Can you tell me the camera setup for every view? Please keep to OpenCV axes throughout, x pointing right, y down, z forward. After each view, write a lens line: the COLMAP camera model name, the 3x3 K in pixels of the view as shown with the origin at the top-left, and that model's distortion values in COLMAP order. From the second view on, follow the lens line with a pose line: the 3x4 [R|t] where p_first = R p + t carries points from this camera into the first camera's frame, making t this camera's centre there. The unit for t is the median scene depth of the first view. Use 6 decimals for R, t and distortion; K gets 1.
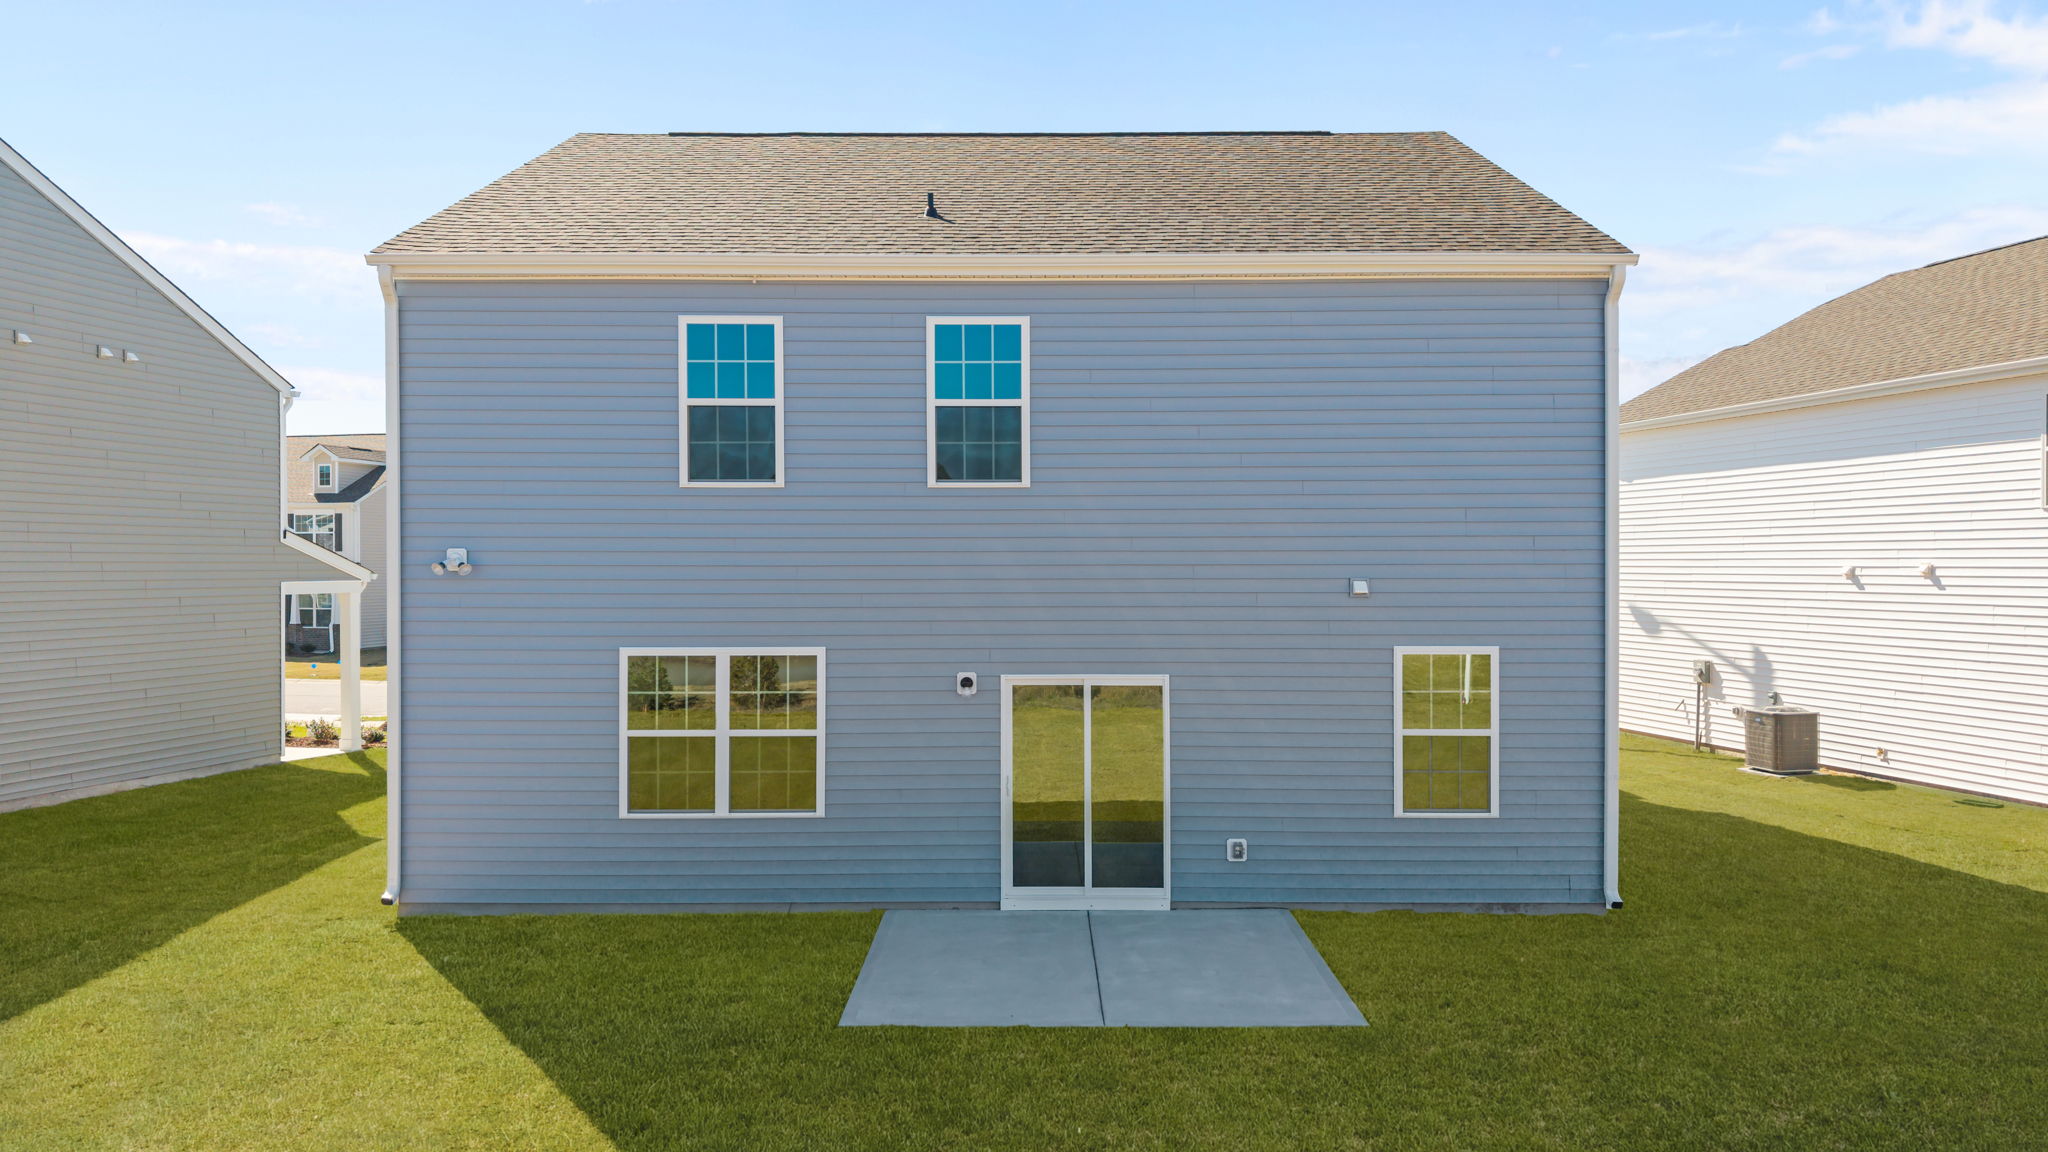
lens RADIAL K [[1251.9, 0, 1032.7], [0, 1251.9, 568.8], [0, 0, 1]] dist [0.053272, 0.000203]
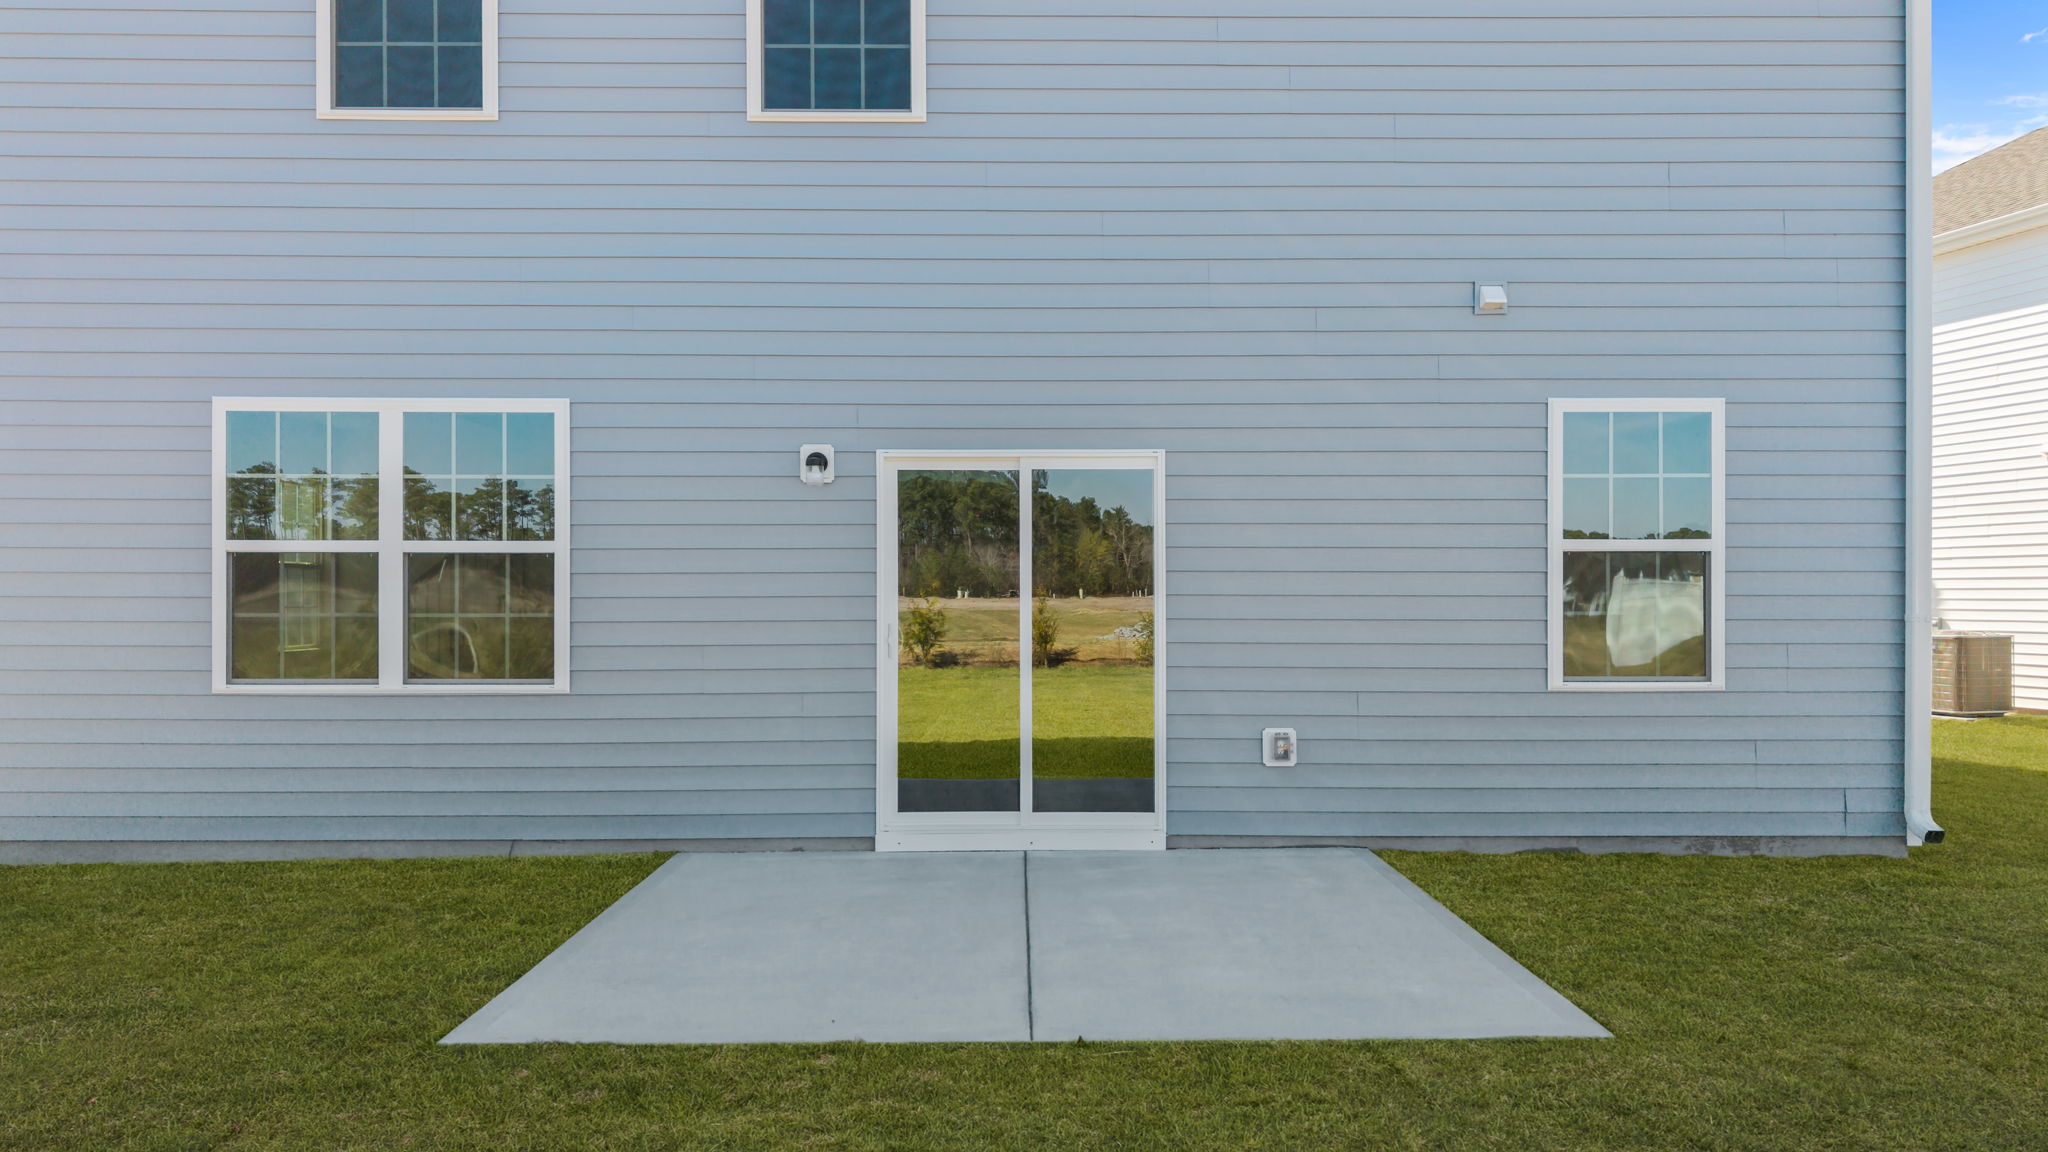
lens RADIAL K [[1344.0, 0, 1024.0], [0, 1344.0, 576.0], [0, 0, 1]] dist [0.001400, 0.061587]
pose [[0.999932, 0.001166, 0.011572, 0.036249], [-0.001219, 0.999989, 0.004592, 0.141311], [-0.011567, -0.004606, 0.999922, 0.377310]]
